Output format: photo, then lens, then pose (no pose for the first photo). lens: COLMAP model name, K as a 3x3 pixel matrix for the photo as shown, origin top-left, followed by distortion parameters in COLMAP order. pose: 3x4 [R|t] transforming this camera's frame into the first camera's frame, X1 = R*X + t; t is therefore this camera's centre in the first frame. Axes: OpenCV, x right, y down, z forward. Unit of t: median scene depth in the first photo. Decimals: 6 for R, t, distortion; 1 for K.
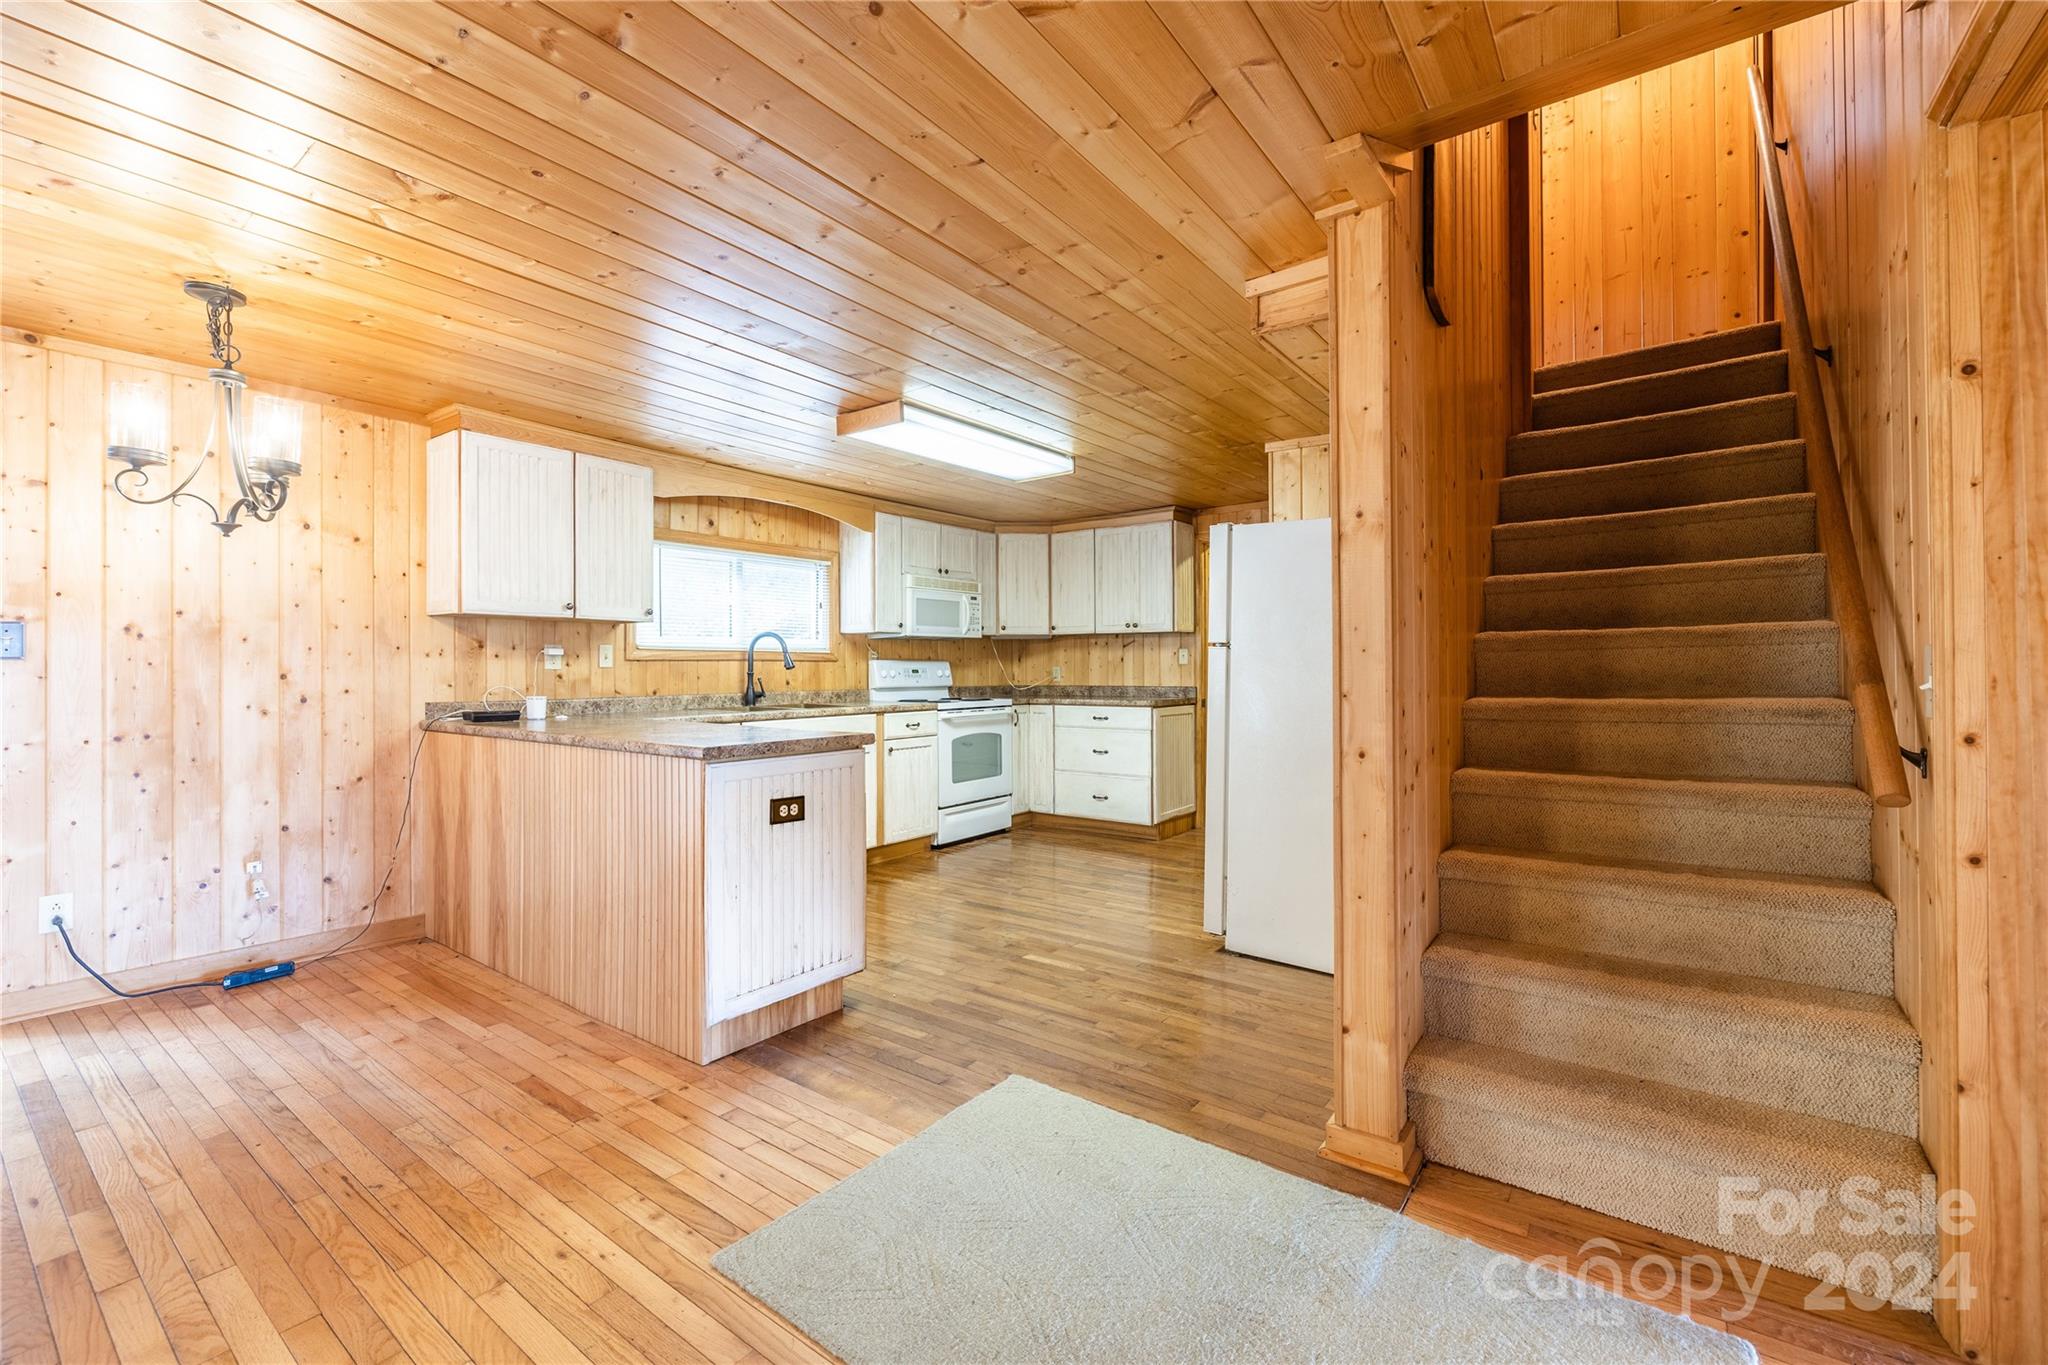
lens RADIAL K [[865.4, 0, 1012.5], [0, 865.4, 664.6], [0, 0, 1]] dist [-0.000538, 0.000373]
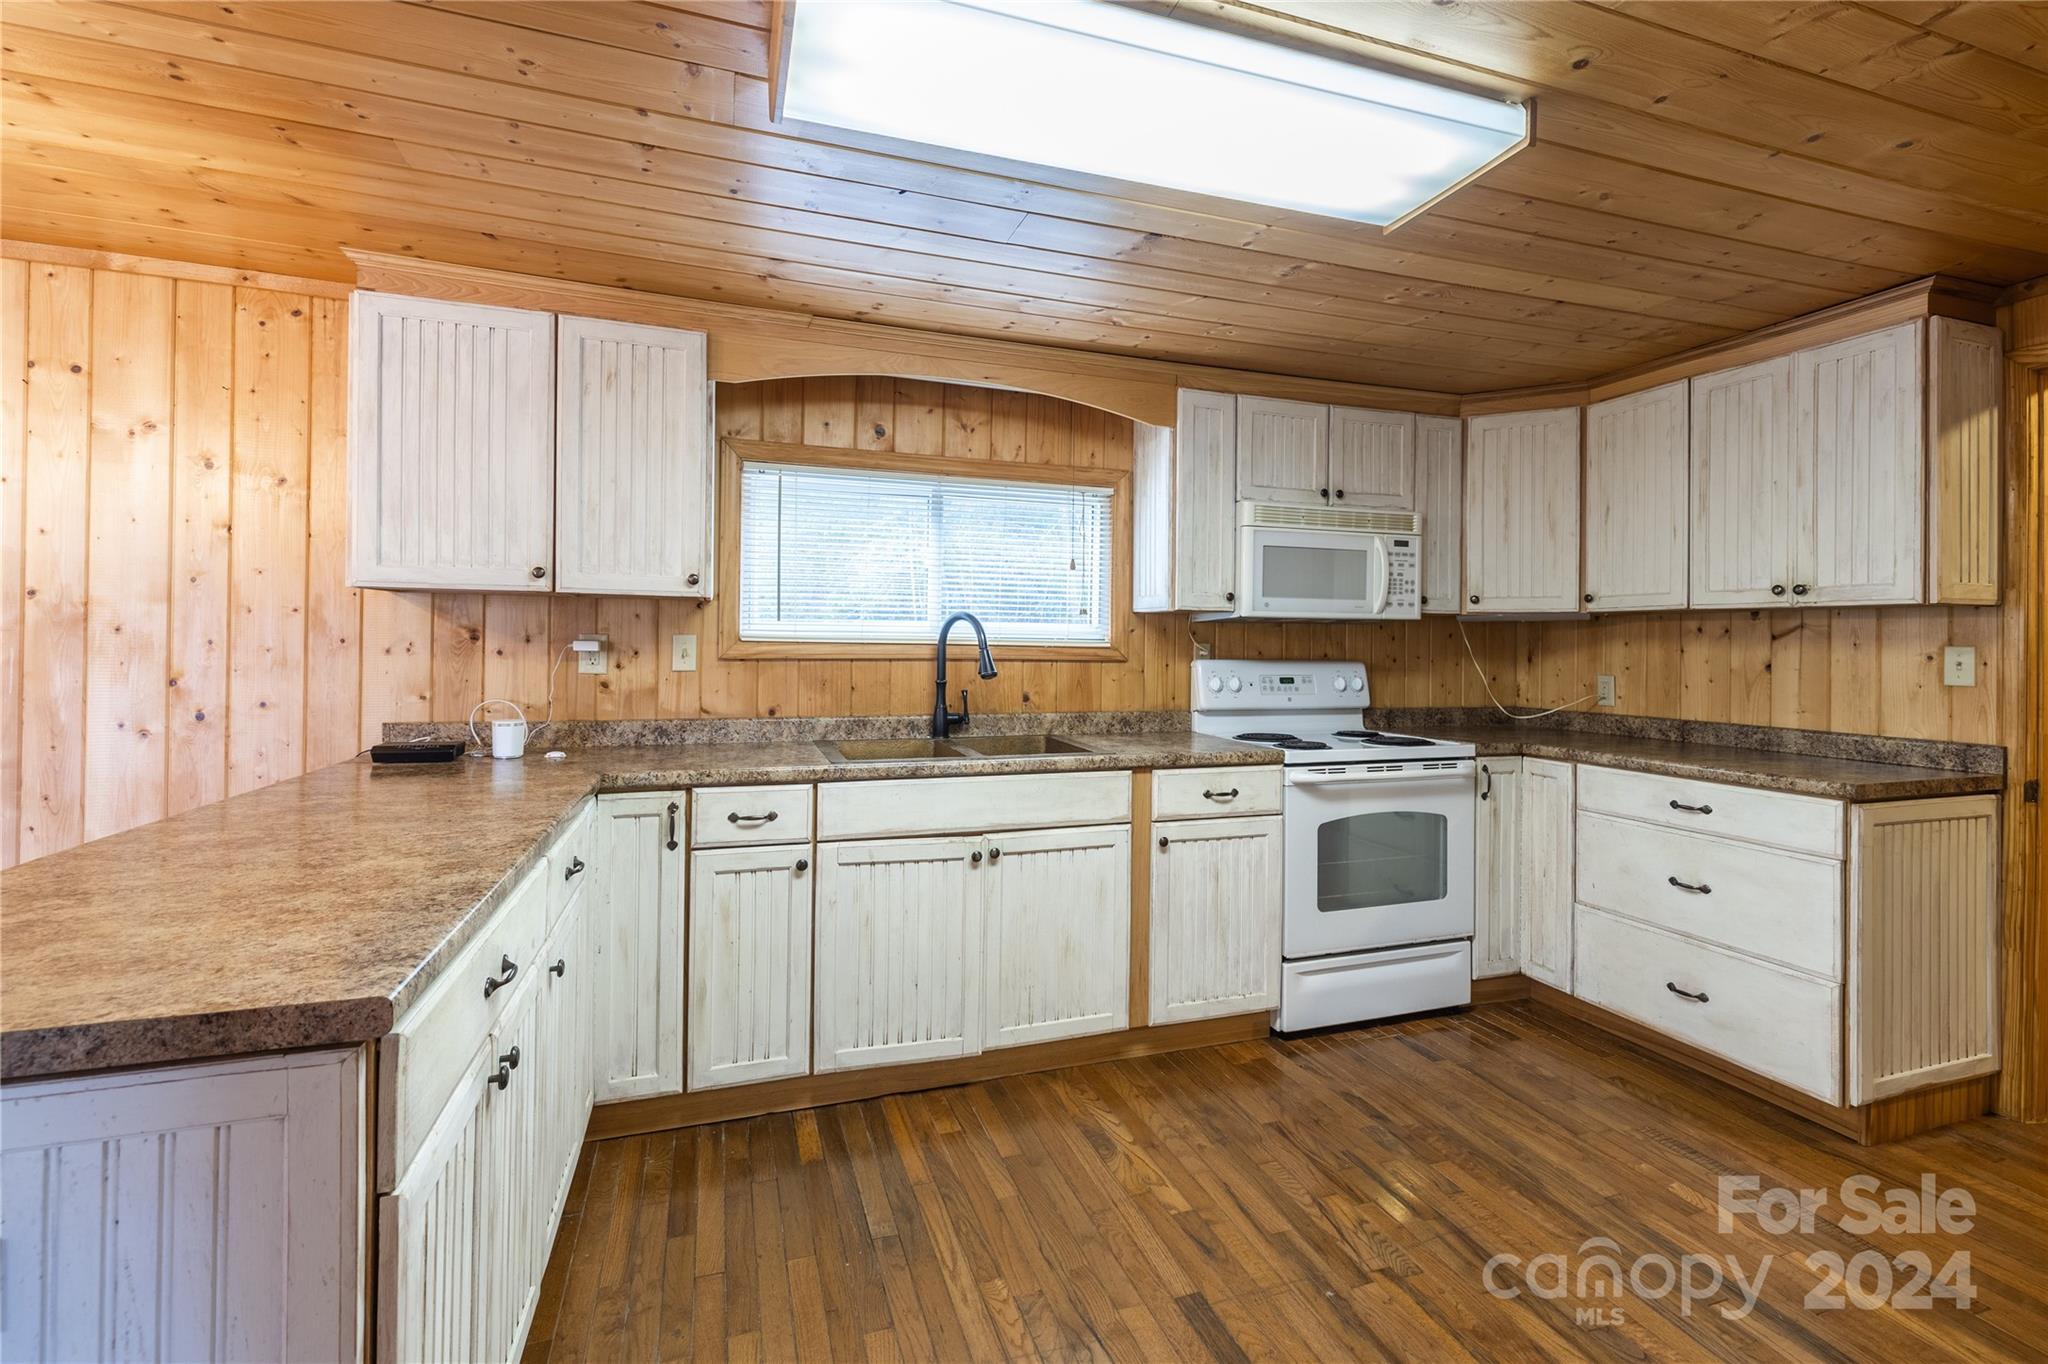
lens RADIAL K [[929.2, 0, 1031.4], [0, 929.2, 639.8], [0, 0, 1]] dist [0.000433, -0.000498]
pose [[0.833539, 0.010851, -0.552354, 0.111842], [-0.012960, 0.999916, 0.000086, -0.022739], [0.552308, 0.007087, 0.833610, 0.587133]]
